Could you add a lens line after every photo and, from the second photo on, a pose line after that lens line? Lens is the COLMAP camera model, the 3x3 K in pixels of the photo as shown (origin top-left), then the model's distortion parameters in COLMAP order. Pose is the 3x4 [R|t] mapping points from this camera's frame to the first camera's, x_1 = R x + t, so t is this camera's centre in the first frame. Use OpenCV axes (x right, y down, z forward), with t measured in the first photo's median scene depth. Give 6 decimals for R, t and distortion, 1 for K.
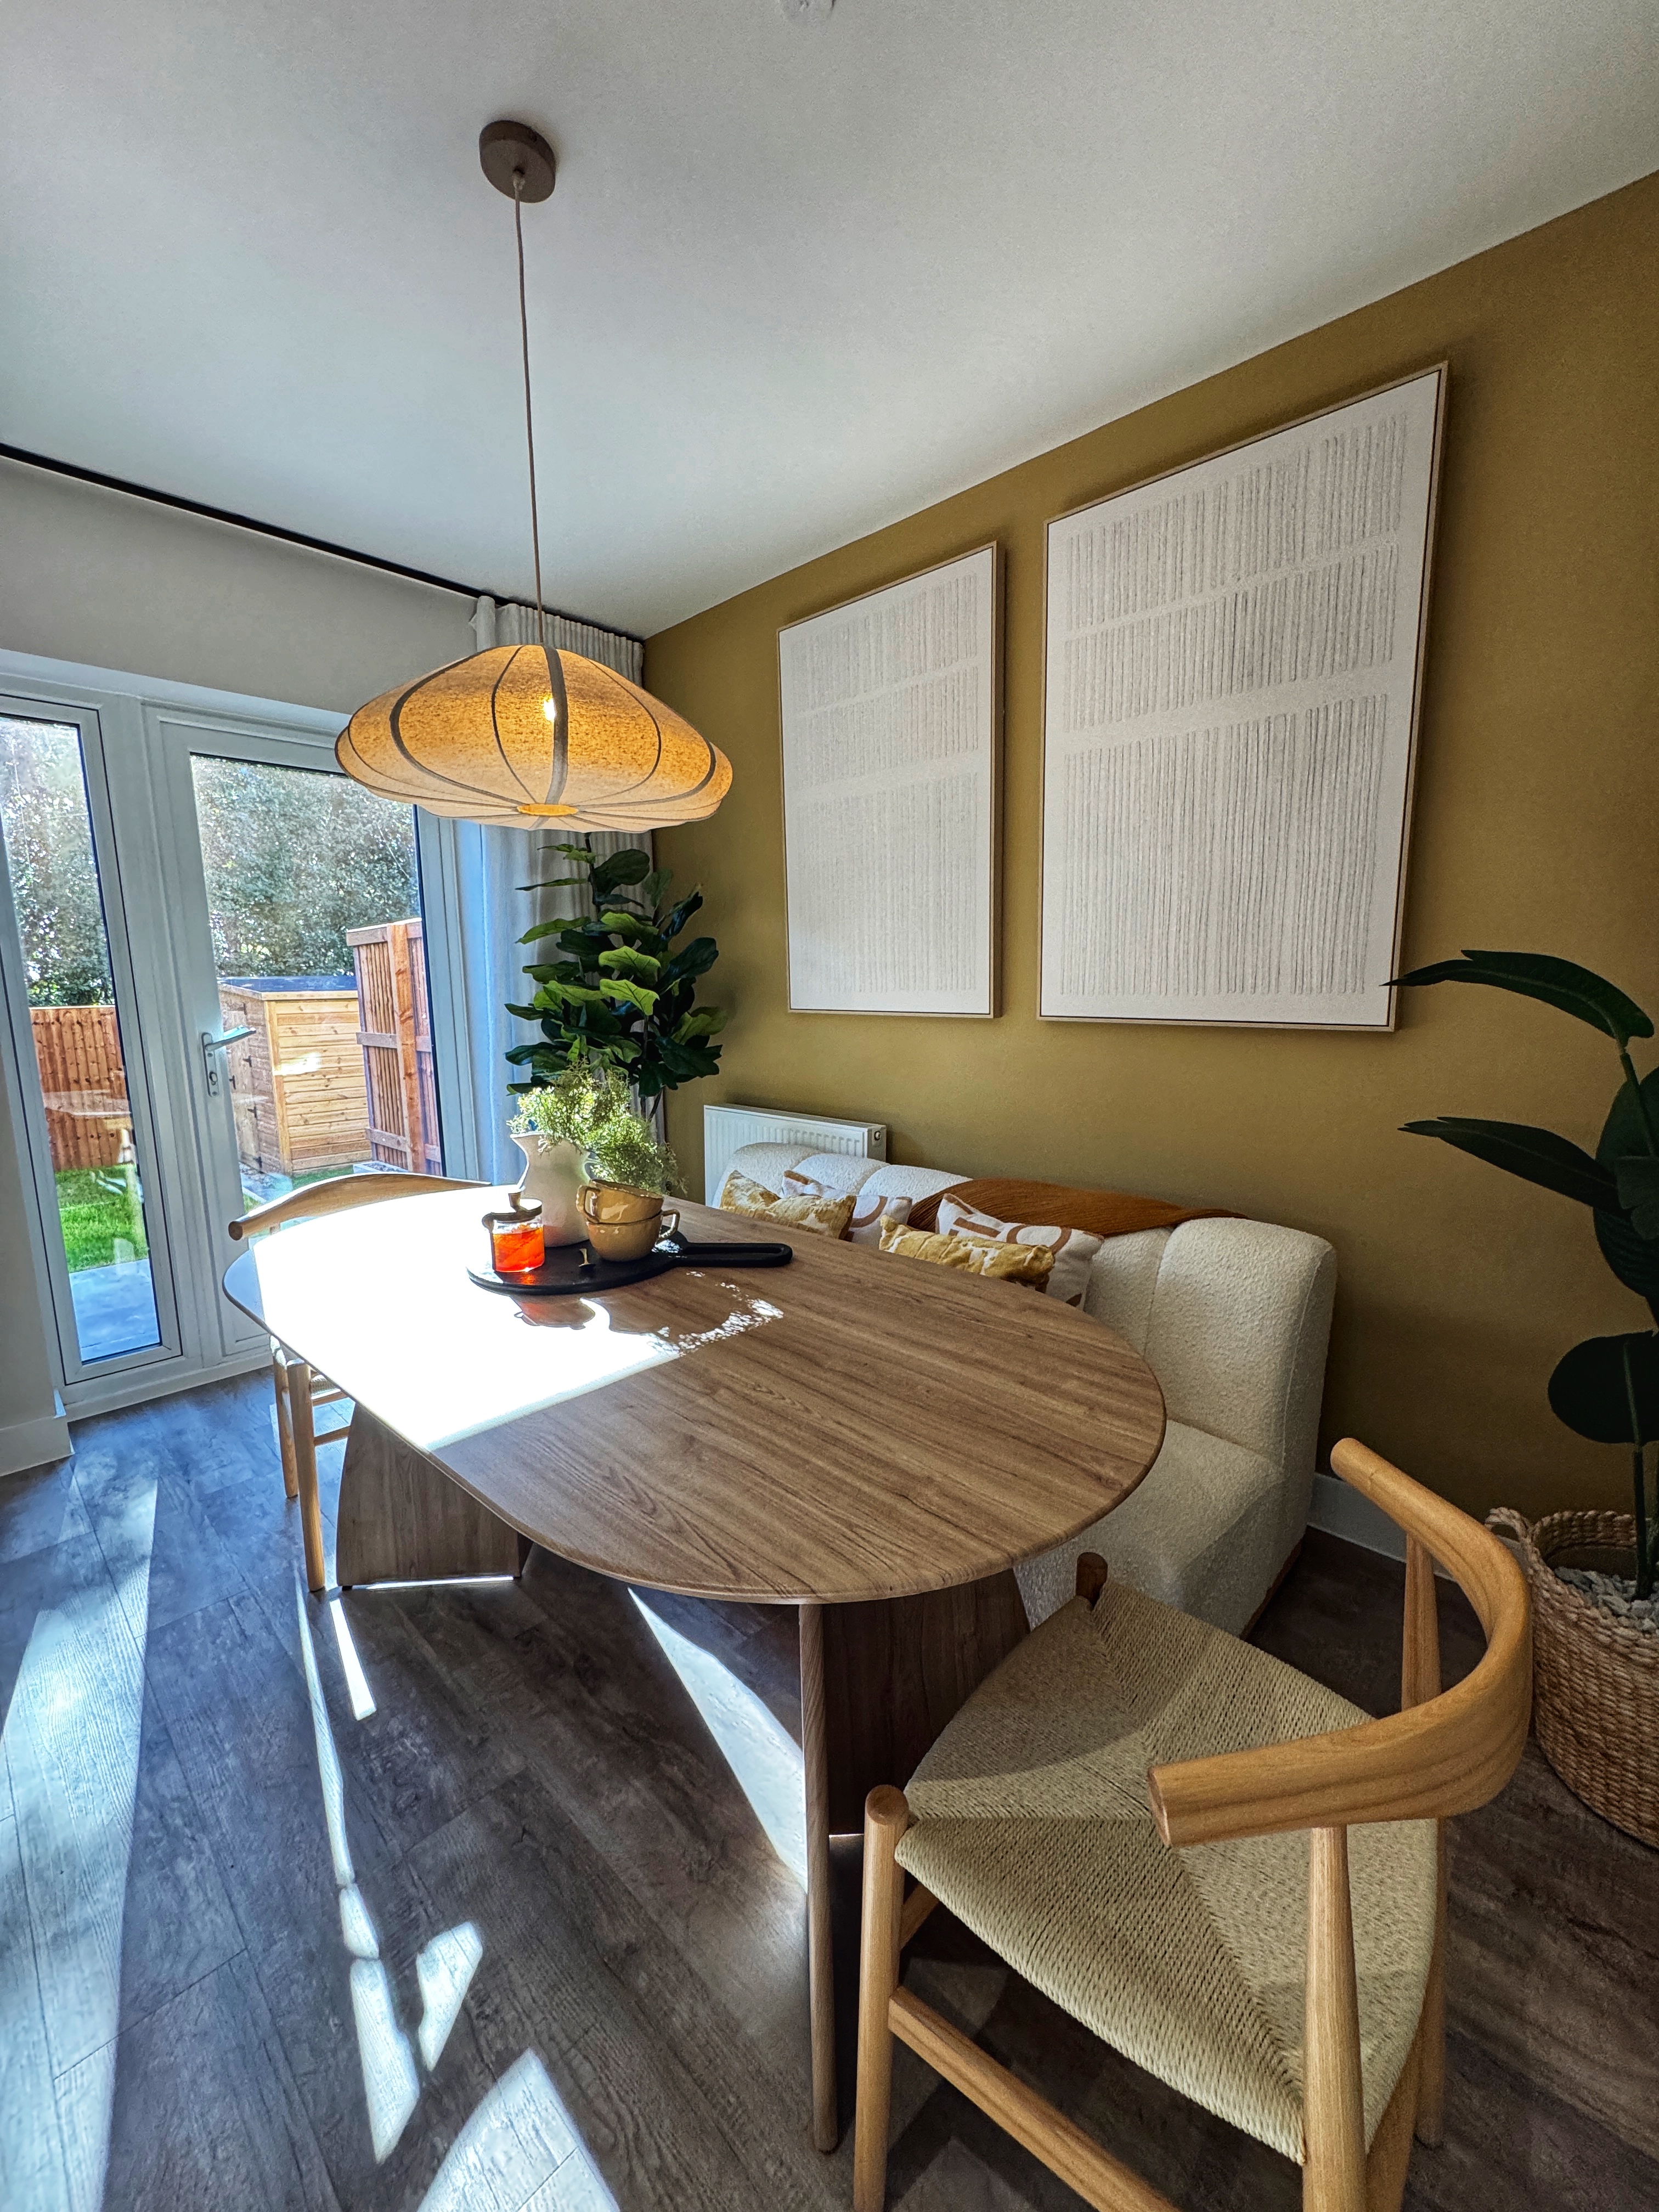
lens RADIAL K [[879.2, 0, 829.5], [0, 879.2, 1106.0], [0, 0, 1]] dist [-0.002478, 0.000904]
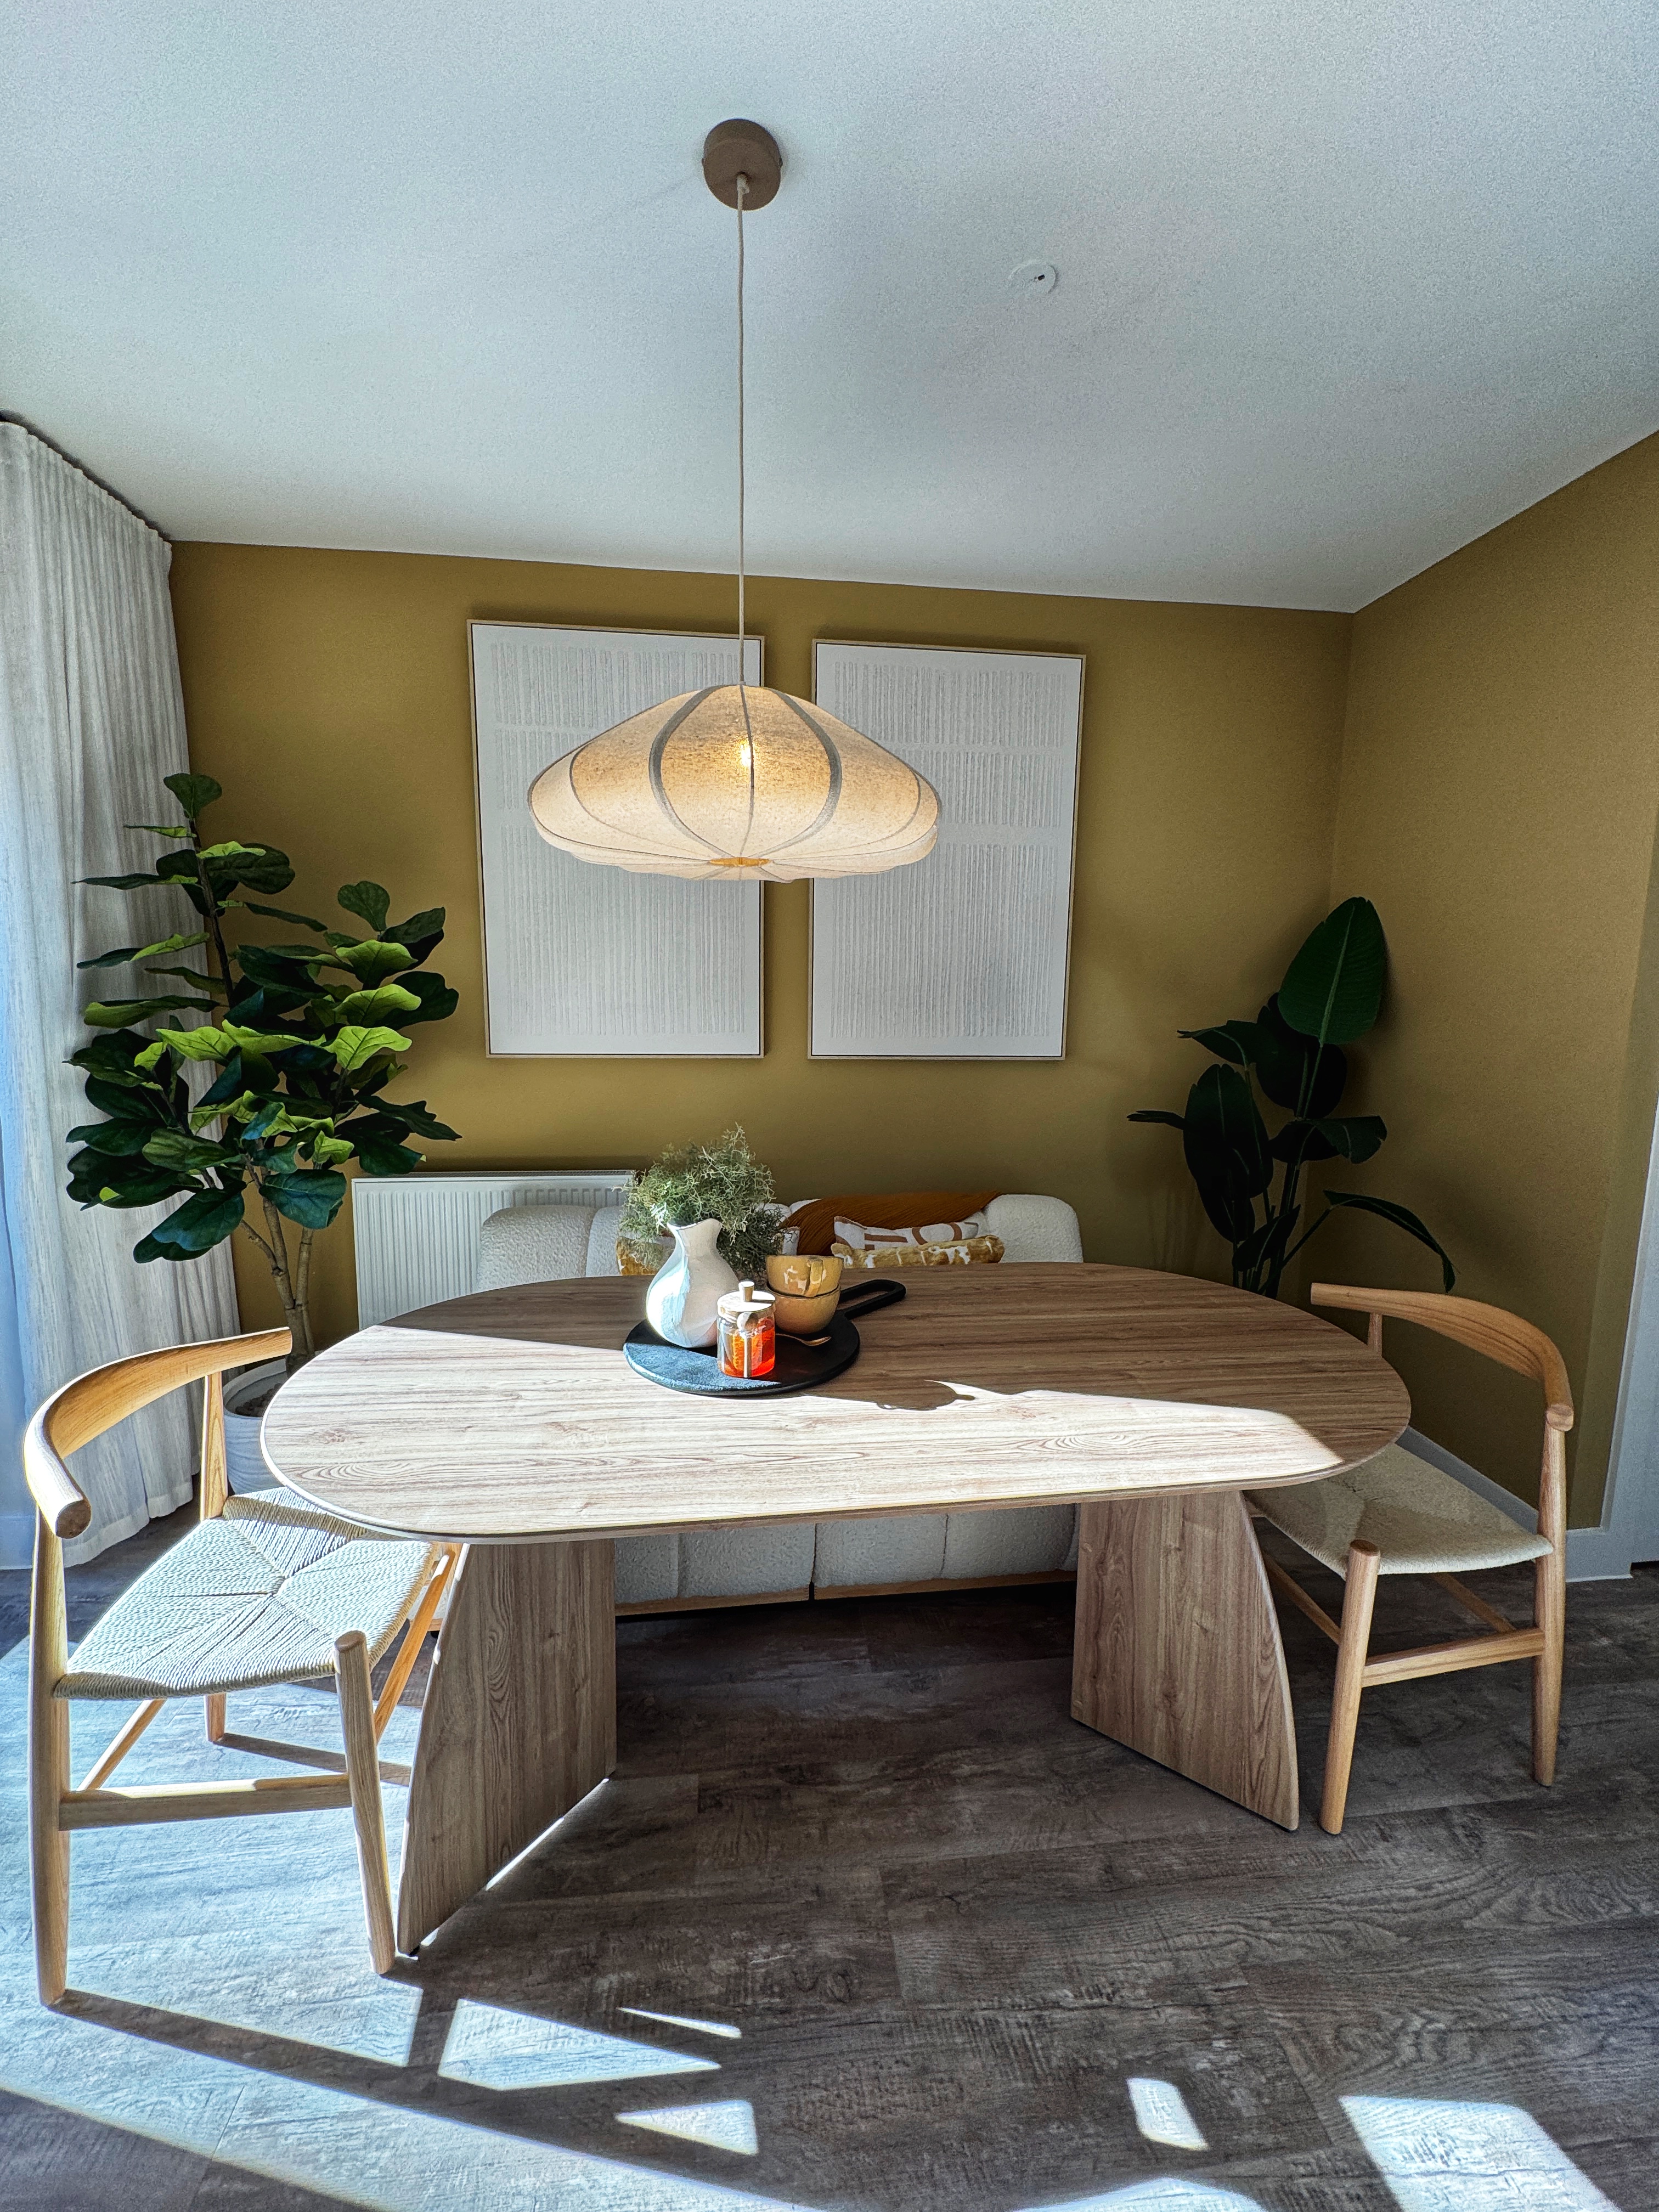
lens RADIAL K [[879.2, 0, 829.5], [0, 879.2, 1106.0], [0, 0, 1]] dist [-0.002478, 0.000904]
pose [[0.646938, -0.084434, 0.757853, -1.103943], [0.096993, 0.994890, 0.028044, -0.115277], [-0.756349, 0.055364, 0.651822, 0.392303]]
